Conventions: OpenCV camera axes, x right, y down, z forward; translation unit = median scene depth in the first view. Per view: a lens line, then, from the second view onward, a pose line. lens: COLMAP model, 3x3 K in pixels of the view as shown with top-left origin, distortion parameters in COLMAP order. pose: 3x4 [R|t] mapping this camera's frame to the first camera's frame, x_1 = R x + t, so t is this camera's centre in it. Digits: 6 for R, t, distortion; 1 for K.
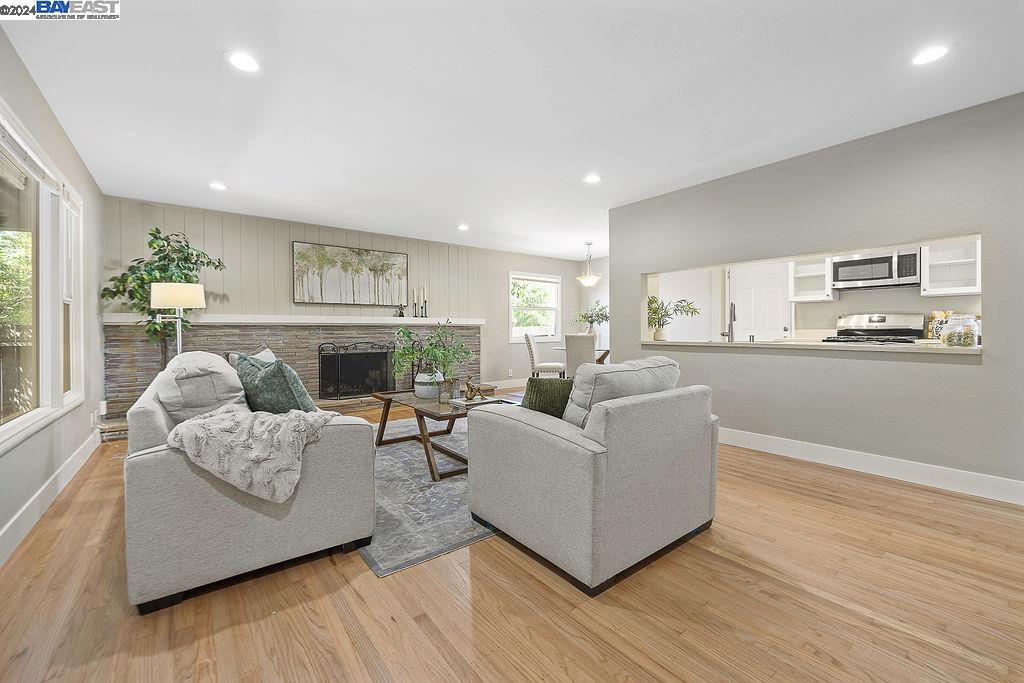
lens RADIAL K [[416.6, 0, 515.4], [0, 416.6, 329.9], [0, 0, 1]] dist [-0.002424, -0.000022]
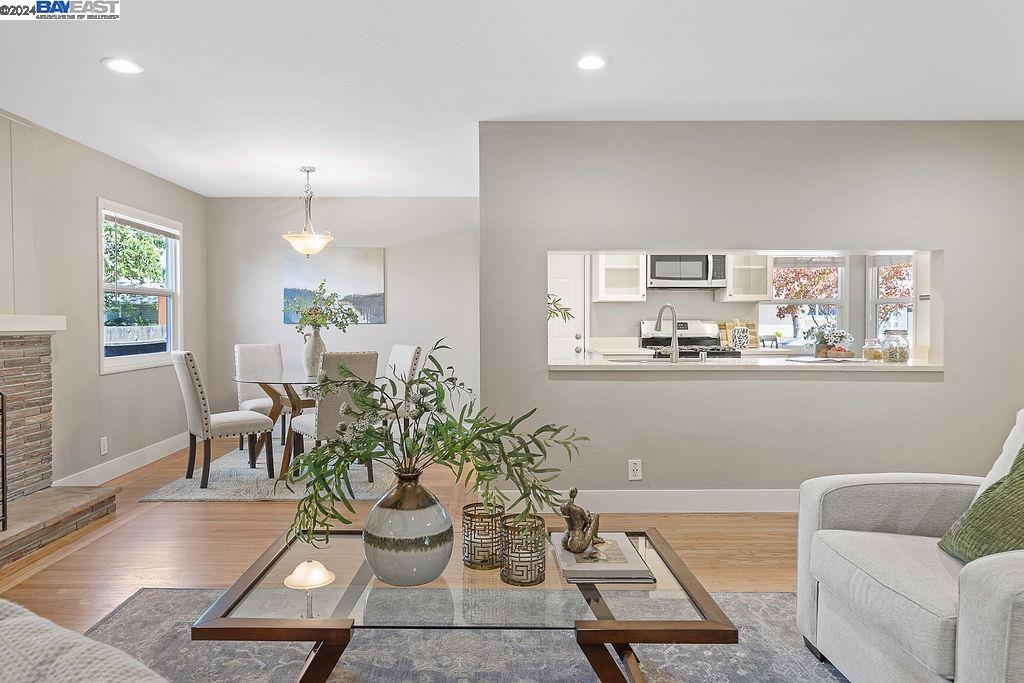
lens RADIAL K [[639.6, 0, 512.0], [0, 639.6, 341.5], [0, 0, 1]] dist [-0.001523, -0.000308]
pose [[0.629724, -0.018390, 0.776601, -0.340445], [-0.001504, 0.999689, 0.024893, -0.023047], [-0.776818, -0.016844, 0.629500, 0.396492]]
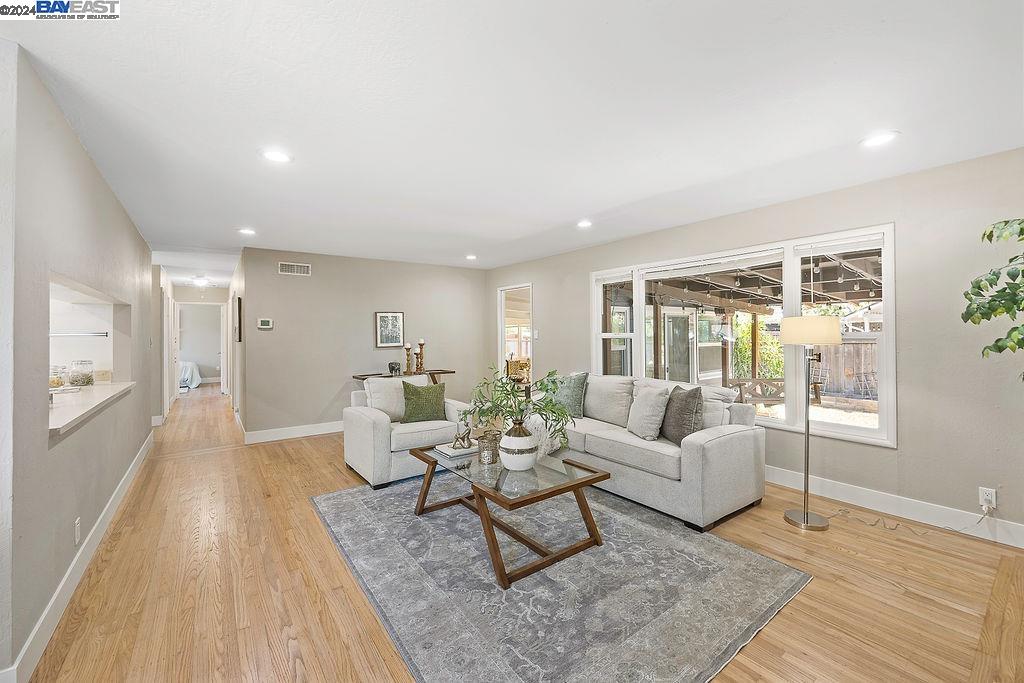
lens RADIAL K [[416.6, 0, 515.4], [0, 416.6, 329.9], [0, 0, 1]] dist [-0.002424, -0.000022]
pose [[-0.999475, 0.011000, 0.030479, -0.147513], [0.010875, 0.999932, -0.004267, -0.053811], [-0.030524, -0.003933, -0.999526, 1.141016]]
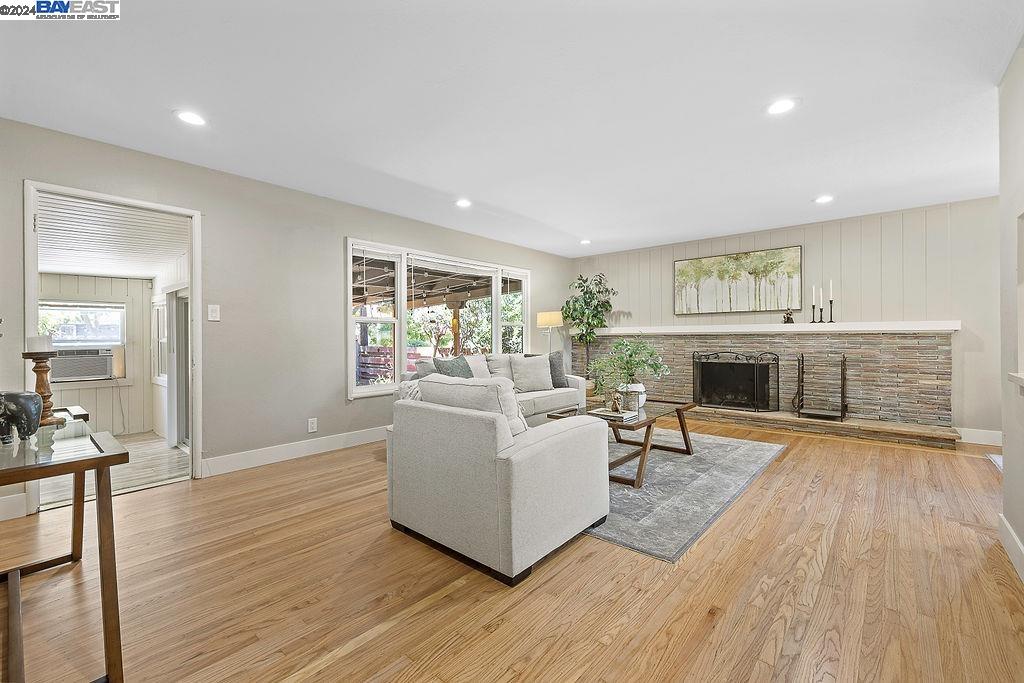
lens RADIAL K [[428.8, 0, 514.1], [0, 428.8, 337.5], [0, 0, 1]] dist [-0.002187, -0.000369]
pose [[0.183144, 0.005463, -0.983071, 0.517496], [0.006338, 0.999957, 0.006737, -0.013075], [0.983066, -0.007464, 0.183102, 0.335019]]
